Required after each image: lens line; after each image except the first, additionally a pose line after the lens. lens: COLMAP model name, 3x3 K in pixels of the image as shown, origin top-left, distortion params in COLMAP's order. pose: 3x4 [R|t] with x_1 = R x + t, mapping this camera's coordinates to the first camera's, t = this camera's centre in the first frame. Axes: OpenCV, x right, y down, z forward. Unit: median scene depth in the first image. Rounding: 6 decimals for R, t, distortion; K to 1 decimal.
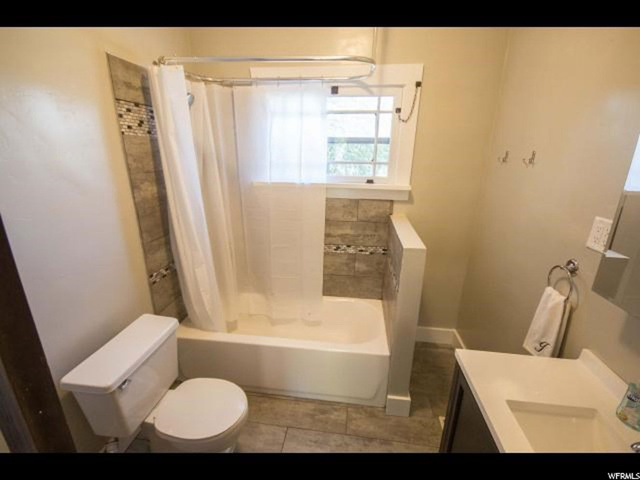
lens RADIAL K [[298.6, 0, 315.9], [0, 298.6, 246.8], [0, 0, 1]] dist [-0.001662, -0.000652]
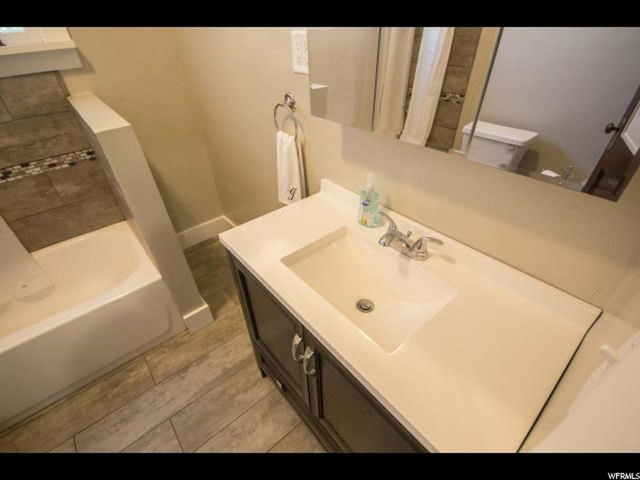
lens RADIAL K [[298.6, 0, 315.9], [0, 298.6, 246.8], [0, 0, 1]] dist [-0.001662, -0.000652]
pose [[0.676122, -0.476435, 0.562022, 0.155628], [0.268490, 0.869669, 0.414234, 0.090983], [-0.686128, -0.129176, 0.715920, 0.195592]]
